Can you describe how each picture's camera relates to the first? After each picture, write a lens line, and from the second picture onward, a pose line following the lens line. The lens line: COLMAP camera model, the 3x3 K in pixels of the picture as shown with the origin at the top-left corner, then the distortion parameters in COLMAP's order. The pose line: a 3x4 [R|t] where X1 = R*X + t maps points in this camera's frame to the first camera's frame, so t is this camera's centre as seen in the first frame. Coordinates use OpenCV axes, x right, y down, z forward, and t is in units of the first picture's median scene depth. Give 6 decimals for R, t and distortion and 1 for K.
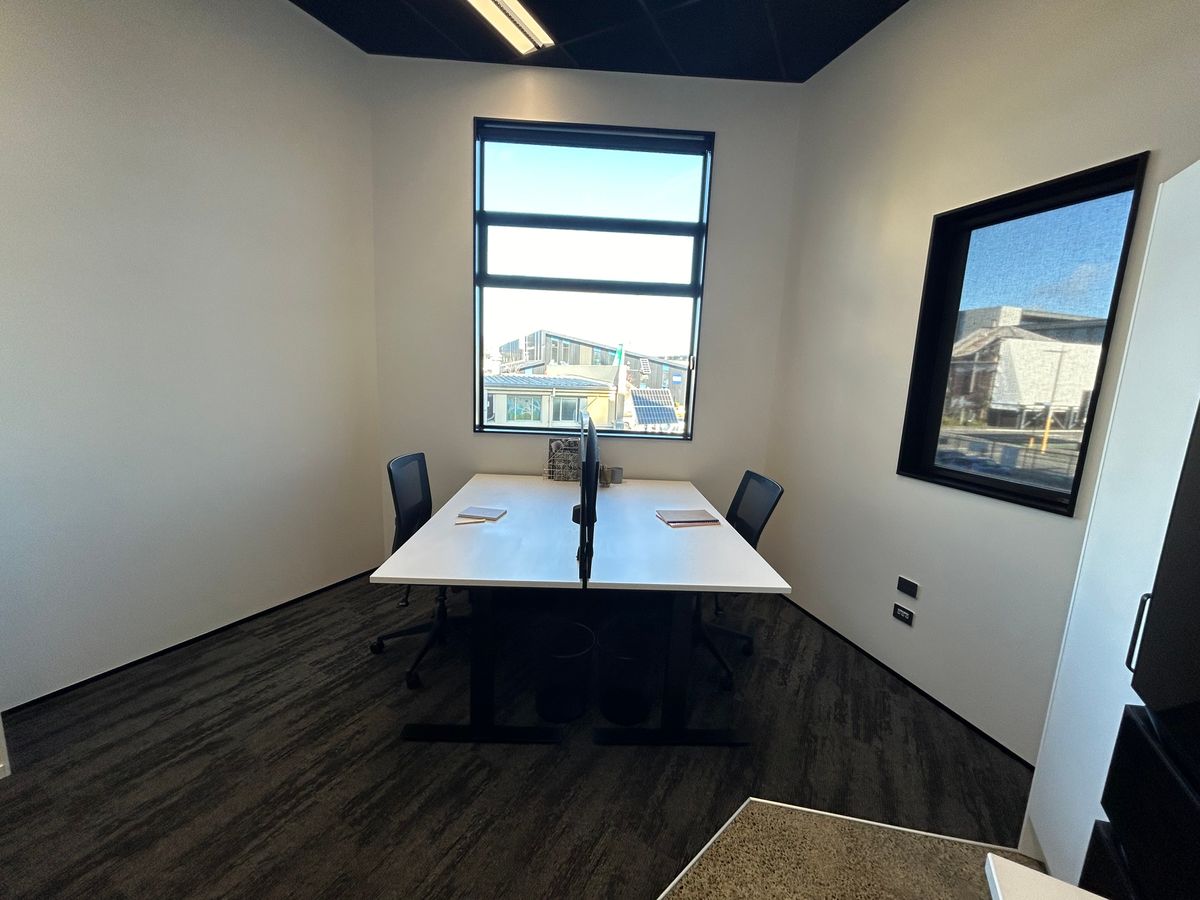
lens RADIAL K [[480.4, 0, 603.9], [0, 480.4, 449.9], [0, 0, 1]] dist [-0.001673, 0.001178]
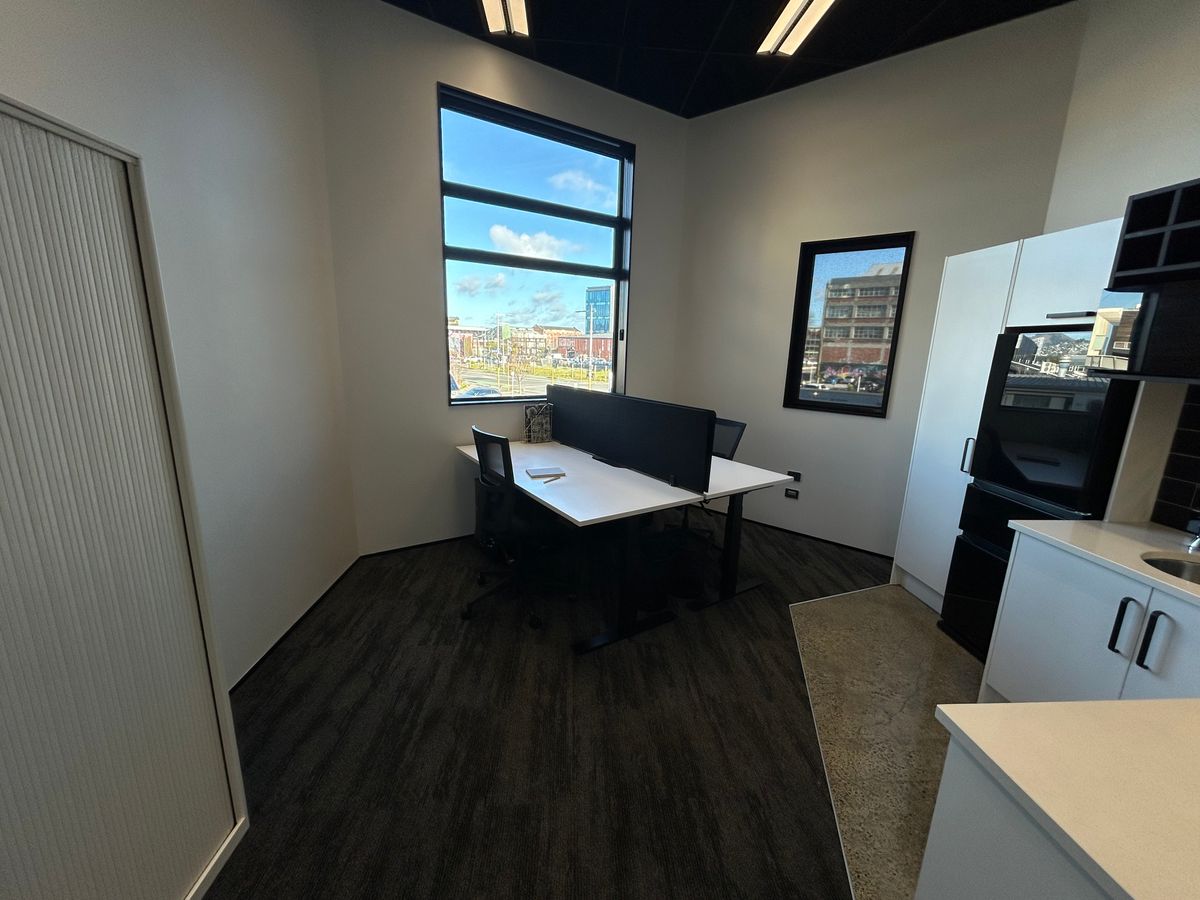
lens RADIAL K [[480.4, 0, 603.3], [0, 480.4, 449.8], [0, 0, 1]] dist [-0.001673, 0.001178]
pose [[0.847867, -0.130508, 0.513896, -0.585426], [0.092678, 0.990791, 0.098713, -0.017061], [-0.522046, -0.036069, 0.852154, -0.033999]]
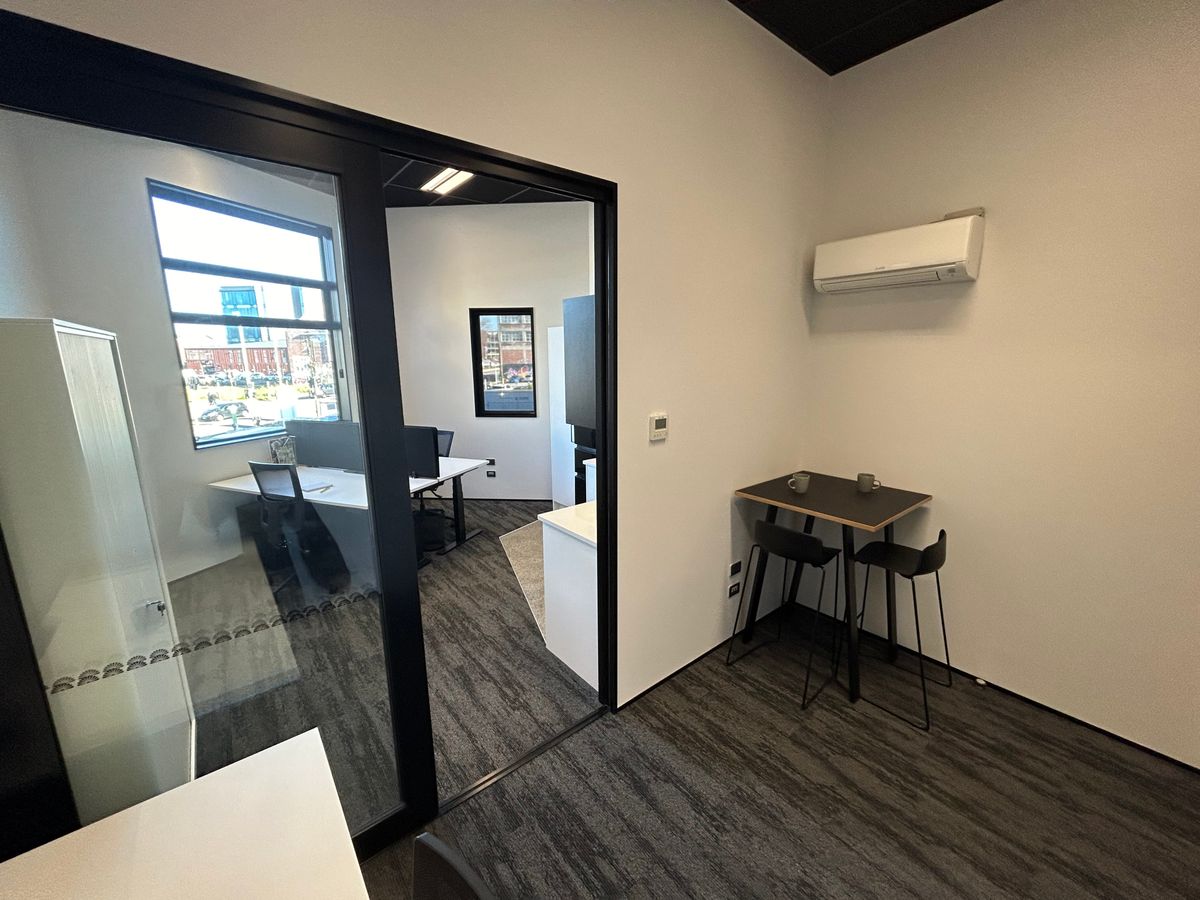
lens RADIAL K [[480.4, 0, 602.5], [0, 480.4, 449.7], [0, 0, 1]] dist [-0.001673, 0.001178]
pose [[0.380486, -0.229201, 0.895934, -1.035124], [0.173266, 0.969313, 0.174391, -0.077025], [-0.908410, 0.088881, 0.408523, -0.398999]]
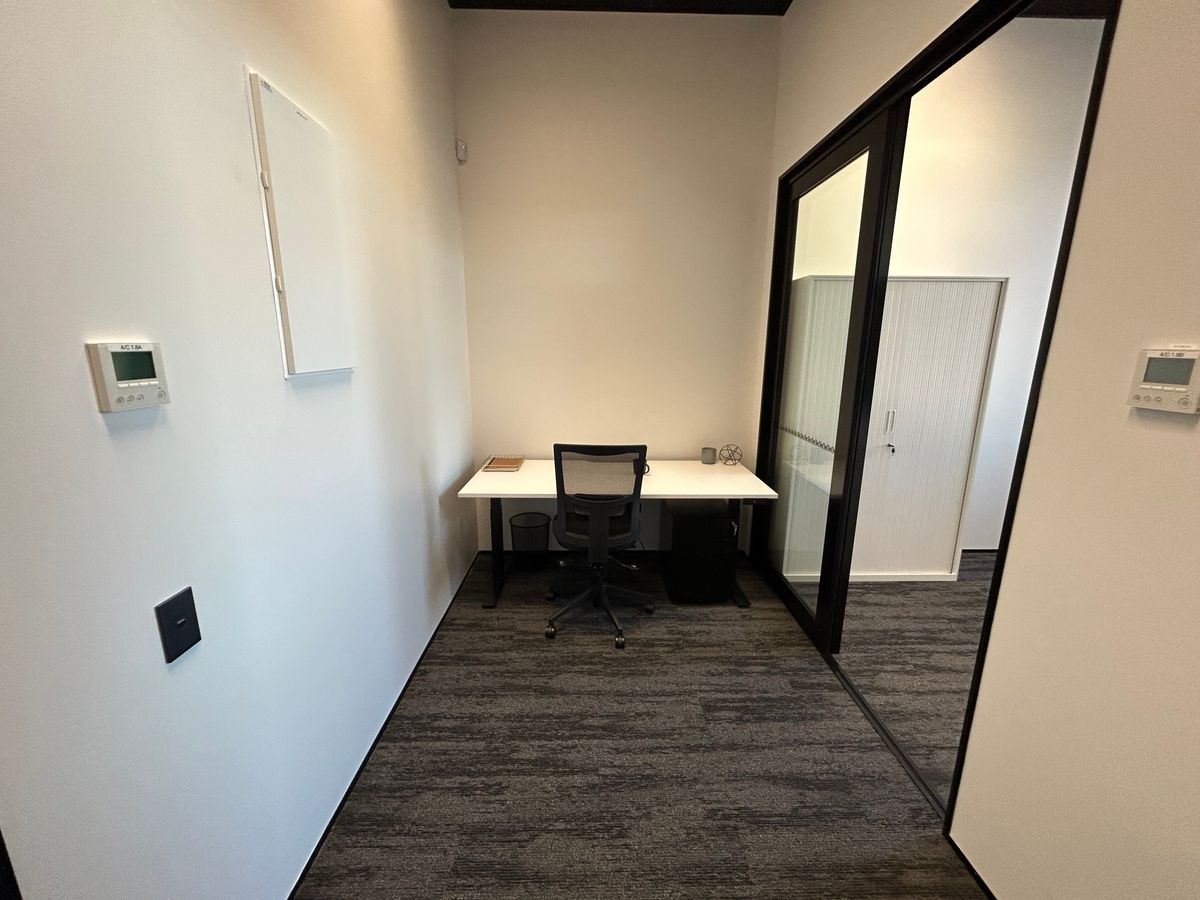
lens RADIAL K [[480.4, 0, 602.4], [0, 480.4, 449.9], [0, 0, 1]] dist [-0.001673, 0.001178]
pose [[0.485506, 0.147018, -0.861783, -0.213265], [-0.125586, 0.987263, 0.097672, 0.095642], [0.865166, 0.060808, 0.497785, -0.627979]]
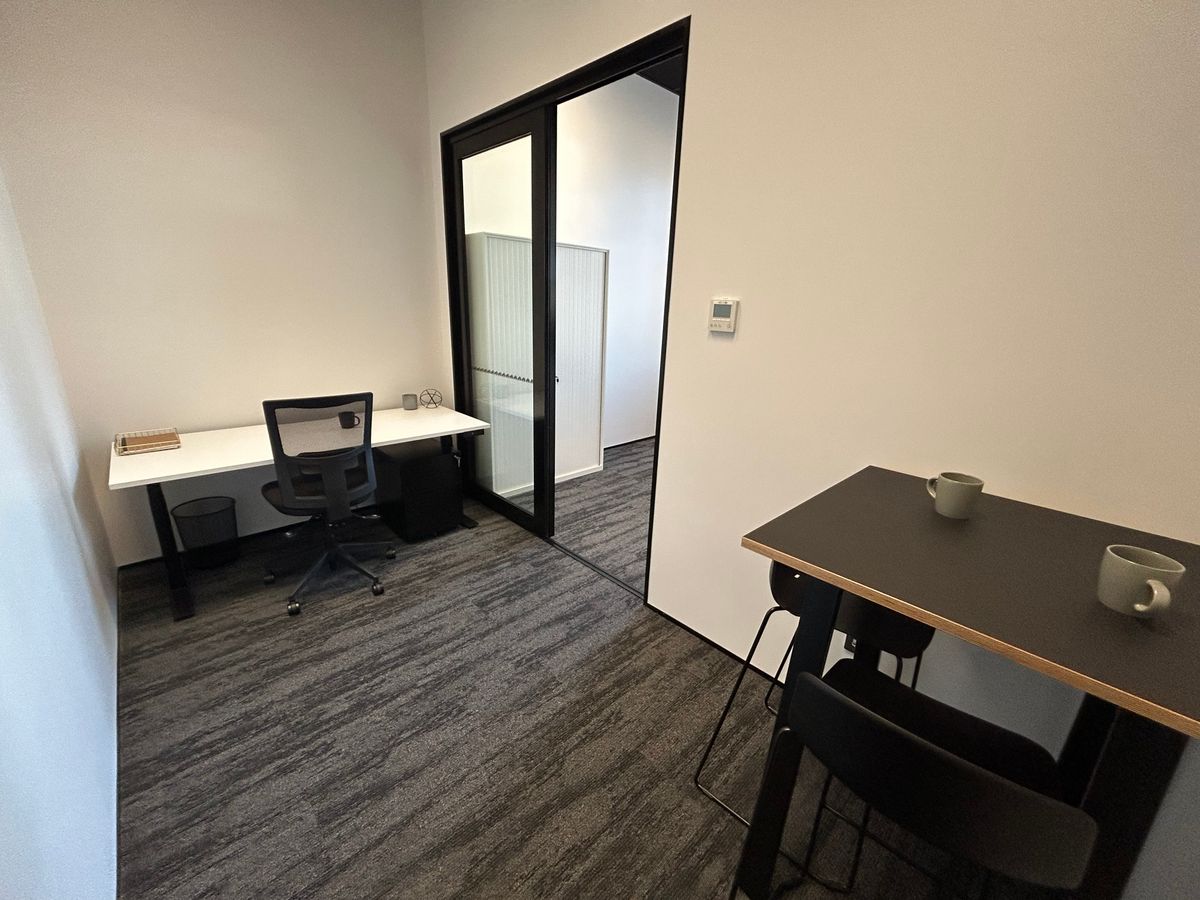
lens RADIAL K [[480.4, 0, 601.4], [0, 480.4, 450.3], [0, 0, 1]] dist [-0.001673, 0.001178]
pose [[0.948435, 0.078754, -0.307033, -0.252391], [-0.040757, 0.990902, 0.128265, 0.133442], [0.314341, -0.109137, 0.943016, -0.808260]]
